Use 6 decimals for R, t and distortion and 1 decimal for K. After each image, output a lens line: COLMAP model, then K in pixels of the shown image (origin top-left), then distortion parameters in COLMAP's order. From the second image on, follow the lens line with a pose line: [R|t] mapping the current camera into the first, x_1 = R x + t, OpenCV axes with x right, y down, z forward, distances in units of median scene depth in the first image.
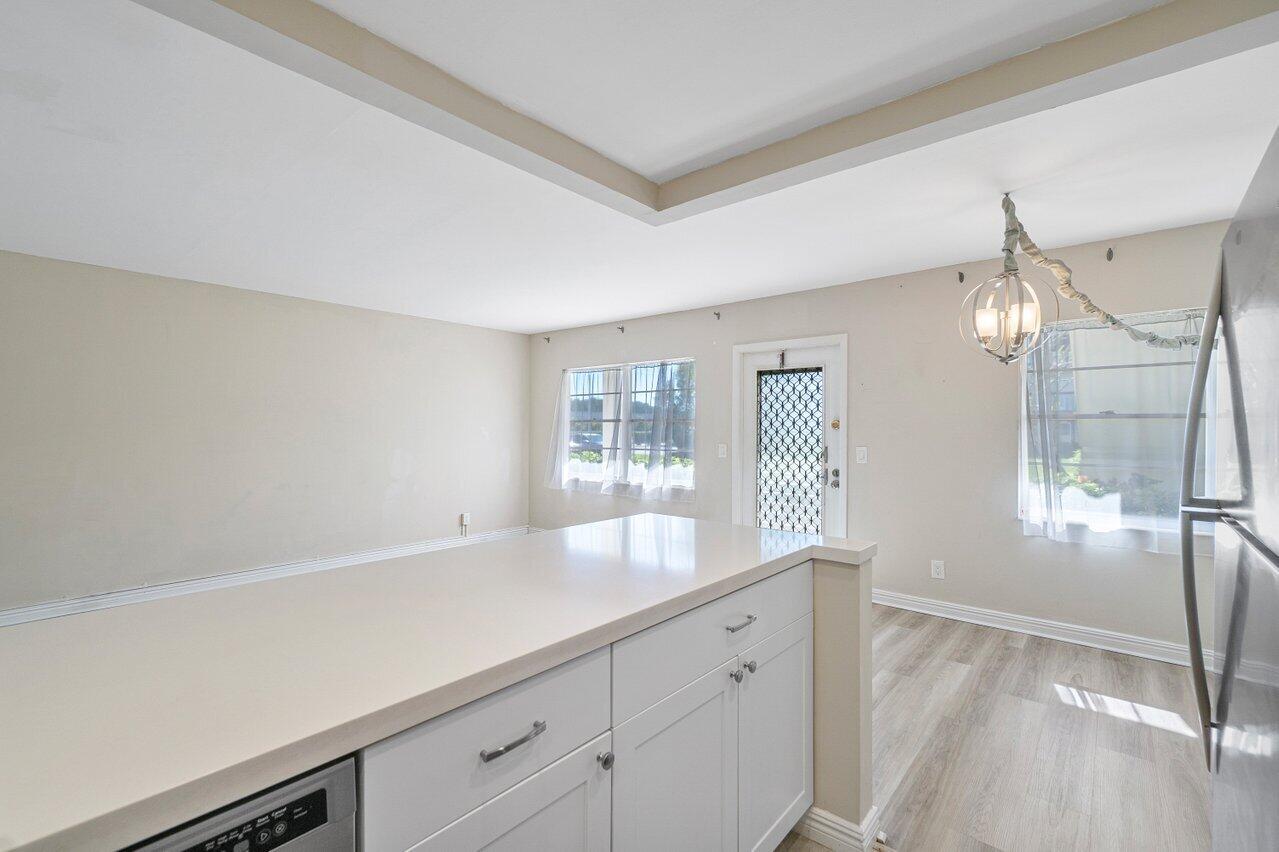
lens RADIAL K [[576.5, 0, 645.2], [0, 576.5, 420.1], [0, 0, 1]] dist [0.000262, 0.000314]
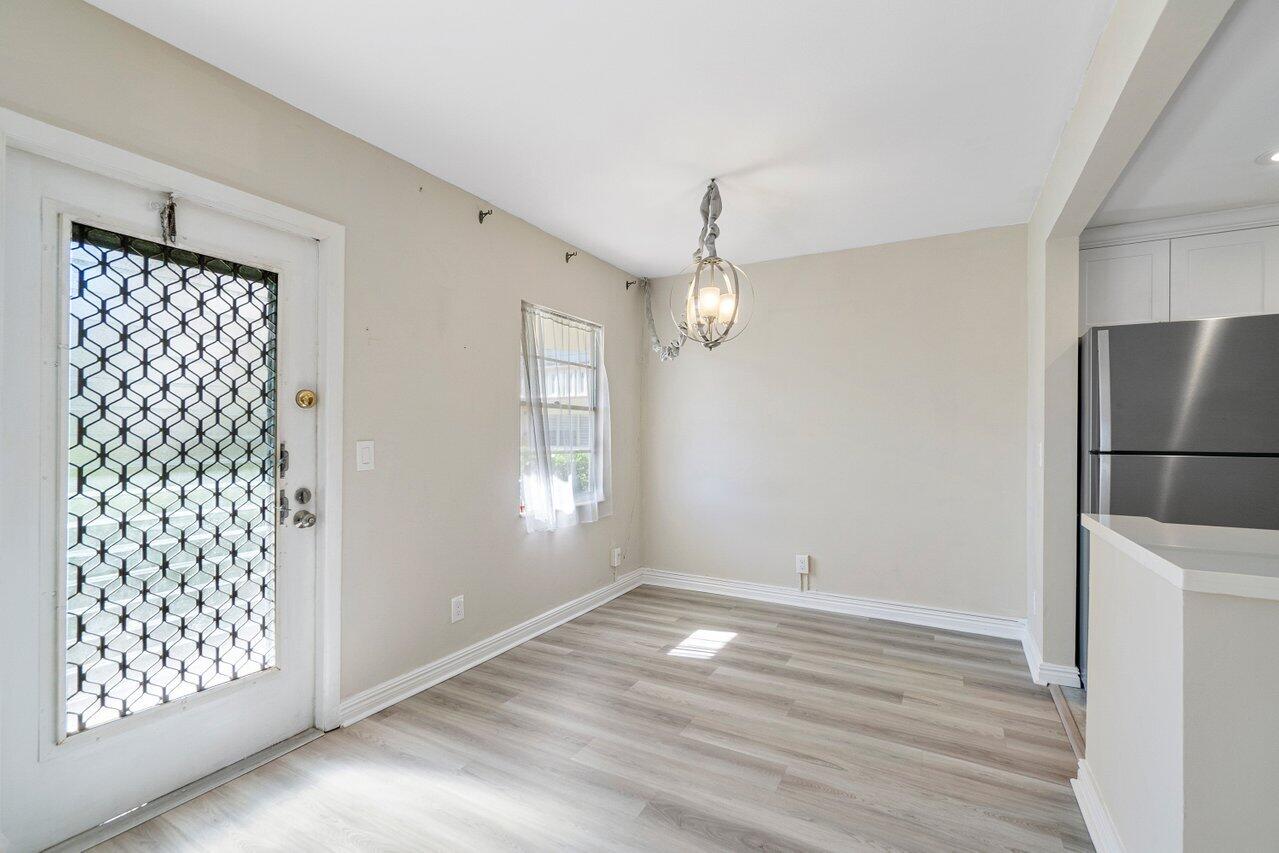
lens RADIAL K [[576.5, 0, 634.7], [0, 576.5, 426.8], [0, 0, 1]] dist [0.000262, 0.000314]
pose [[-0.192153, 0.006223, 0.981345, -0.200688], [-0.023017, 0.999676, -0.010846, 0.029543], [-0.981095, -0.024672, -0.191948, 0.775340]]
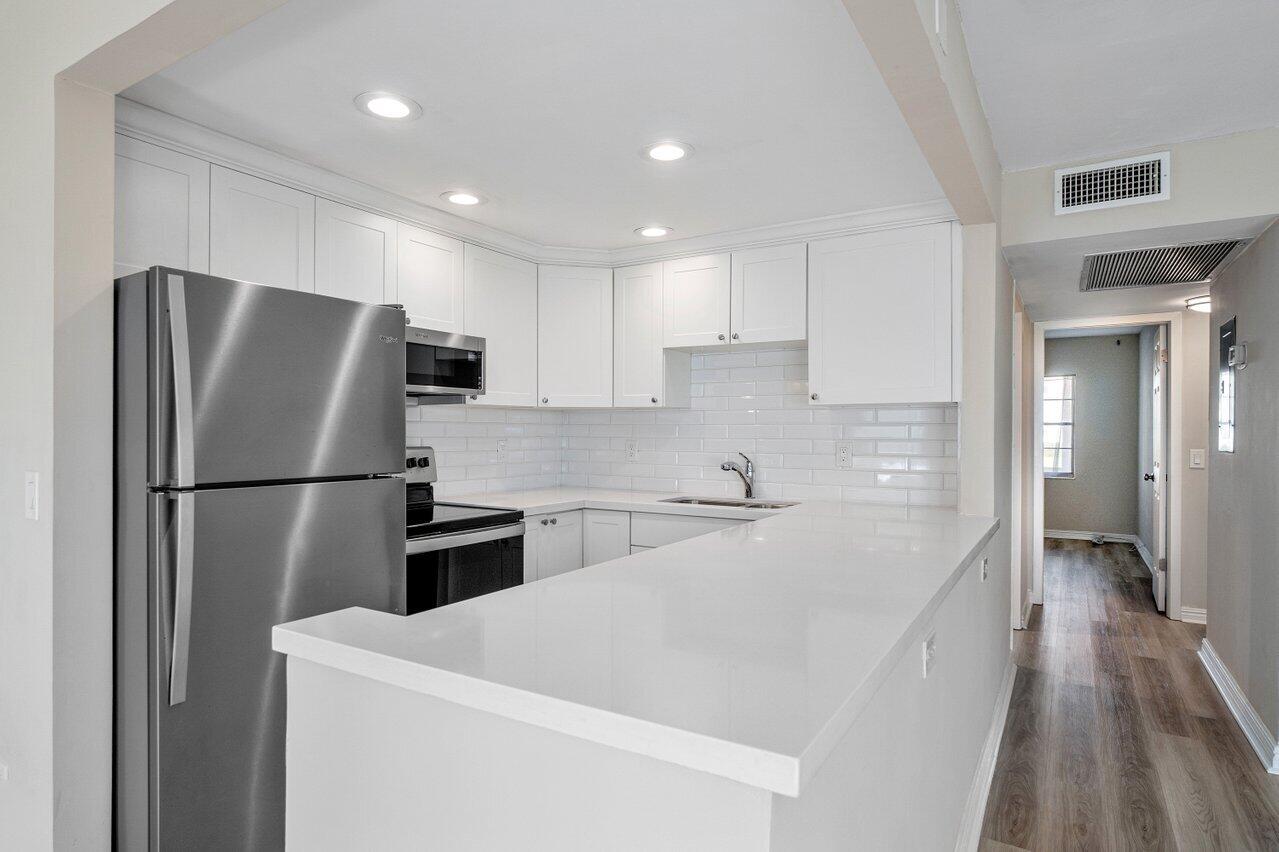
lens RADIAL K [[687.6, 0, 648.4], [0, 687.6, 424.5], [0, 0, 1]] dist [-0.006395, -0.002525]
pose [[-0.983495, 0.001211, -0.180932, 0.067004], [0.006498, 0.999569, -0.028631, 0.016453], [0.180820, -0.029334, -0.983079, 0.644318]]
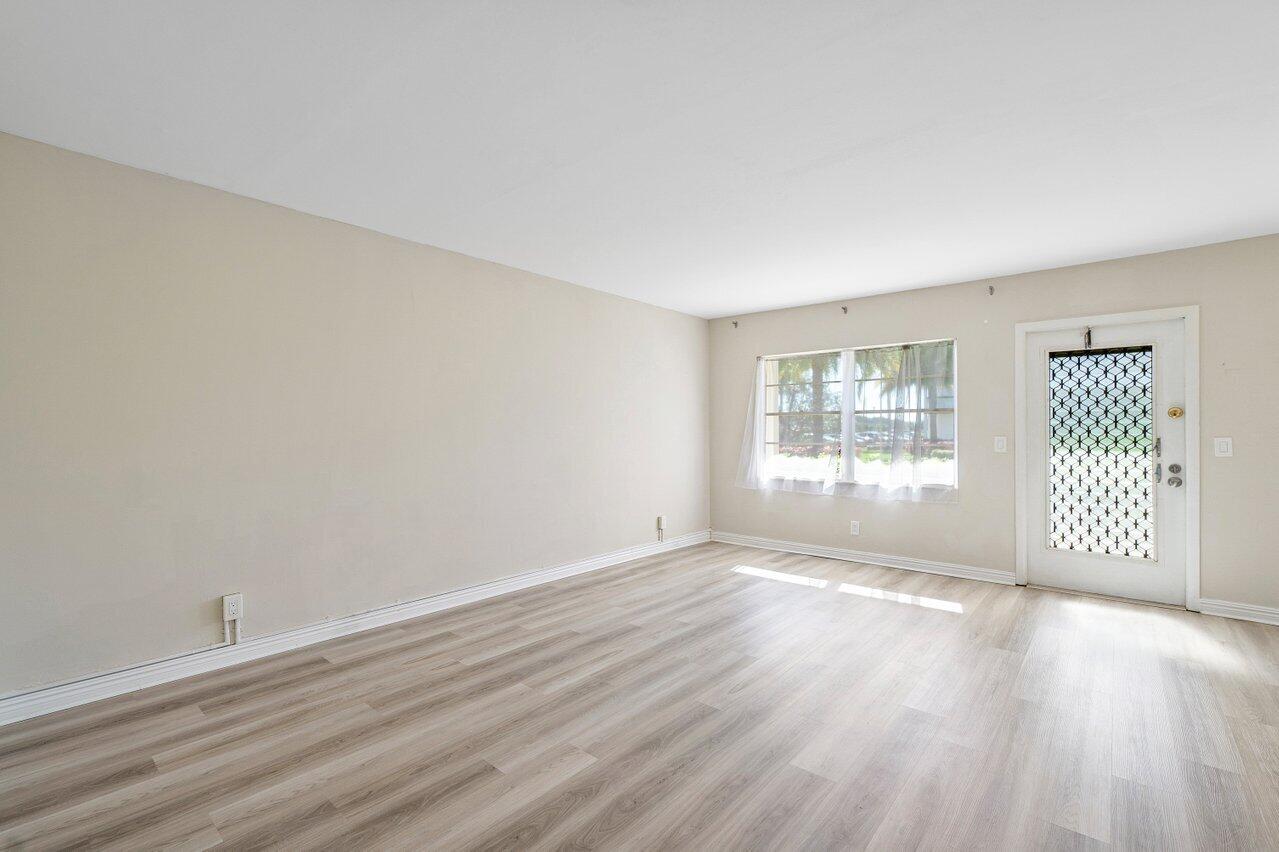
lens RADIAL K [[533.4, 0, 642.6], [0, 533.4, 428.8], [0, 0, 1]] dist [-0.017023, -0.000343]
pose [[0.999822, 0.001586, 0.018798, -0.452747], [-0.001687, 0.999984, 0.005360, 0.028016], [-0.018790, -0.005390, 0.999809, 0.222543]]
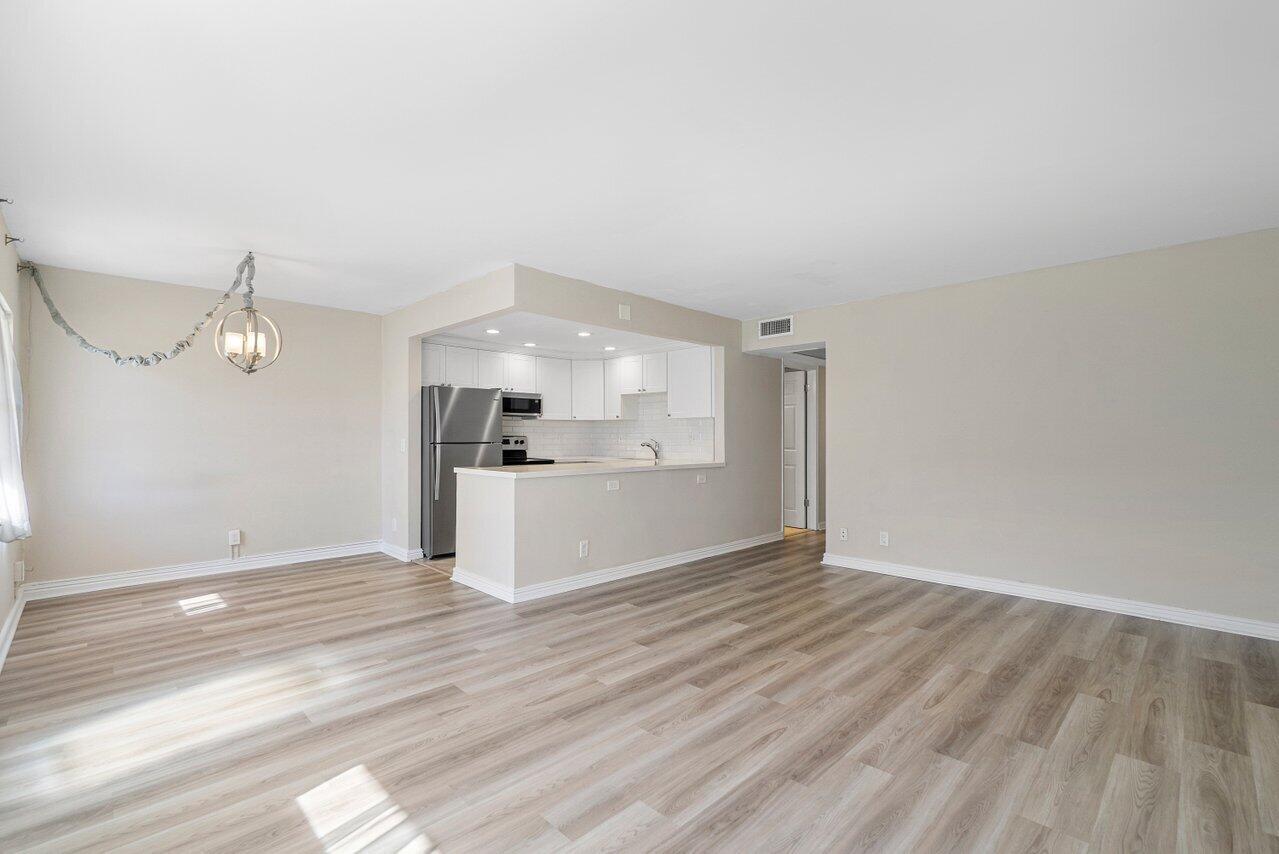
lens RADIAL K [[533.4, 0, 642.7], [0, 533.4, 428.3], [0, 0, 1]] dist [-0.017023, -0.000343]
pose [[-0.997870, 0.003214, 0.065160, -0.245466], [0.001141, 0.999493, -0.031821, 0.042689], [-0.065229, -0.031679, -0.997367, 1.301189]]
